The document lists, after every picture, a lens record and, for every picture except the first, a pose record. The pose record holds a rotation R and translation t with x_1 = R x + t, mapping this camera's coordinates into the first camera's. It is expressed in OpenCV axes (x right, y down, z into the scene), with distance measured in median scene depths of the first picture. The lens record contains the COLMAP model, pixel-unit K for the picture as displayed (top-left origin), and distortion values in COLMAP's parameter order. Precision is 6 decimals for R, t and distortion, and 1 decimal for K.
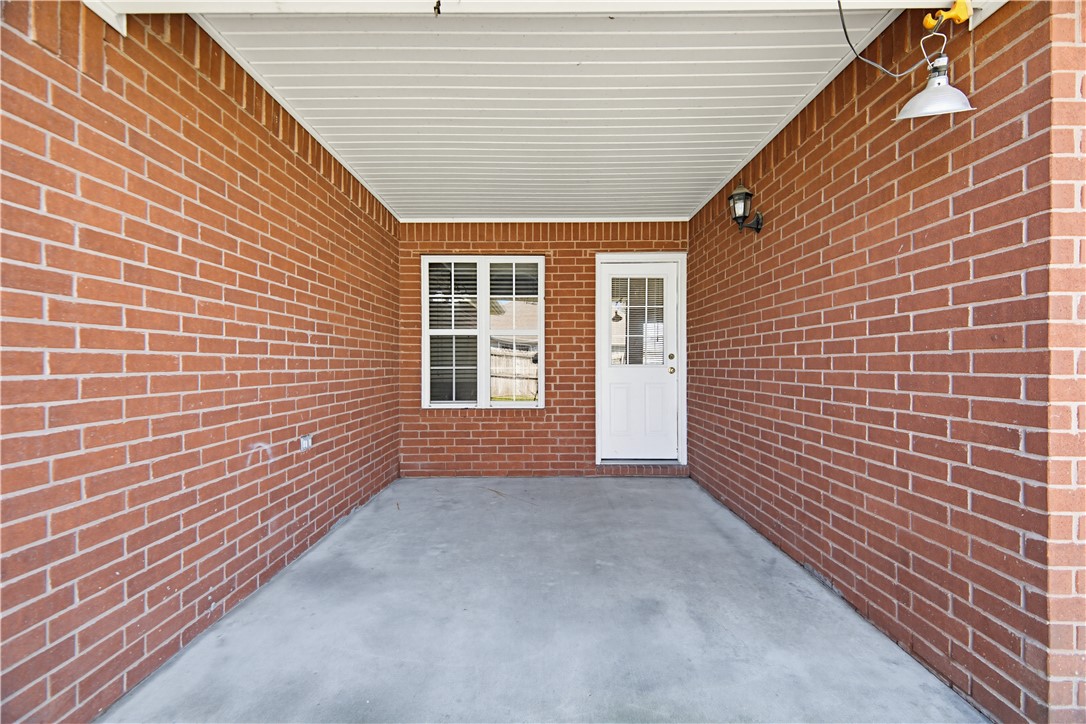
lens RADIAL K [[488.4, 0, 534.1], [0, 488.4, 365.3], [0, 0, 1]] dist [0.014084, -0.003364]
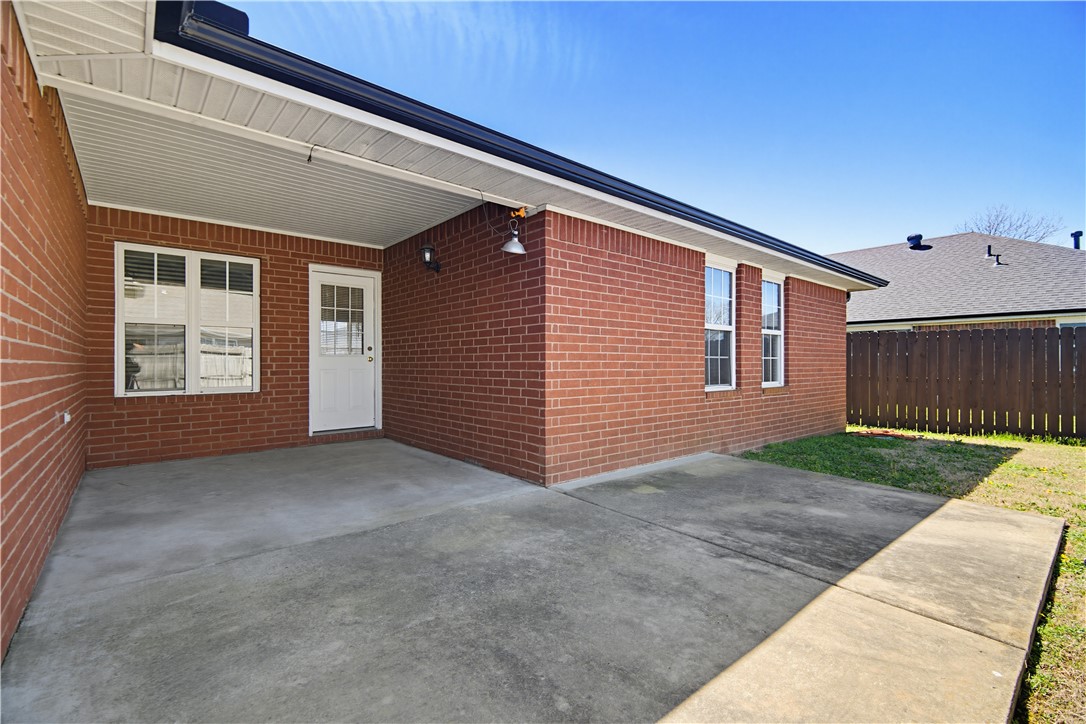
lens RADIAL K [[488.4, 0, 538.0], [0, 488.4, 363.6], [0, 0, 1]] dist [0.014084, -0.003364]
pose [[0.769401, -0.000851, 0.638766, -0.221059], [0.002481, 0.999996, -0.001657, 0.025975], [-0.638761, 0.002860, 0.769399, -0.317716]]
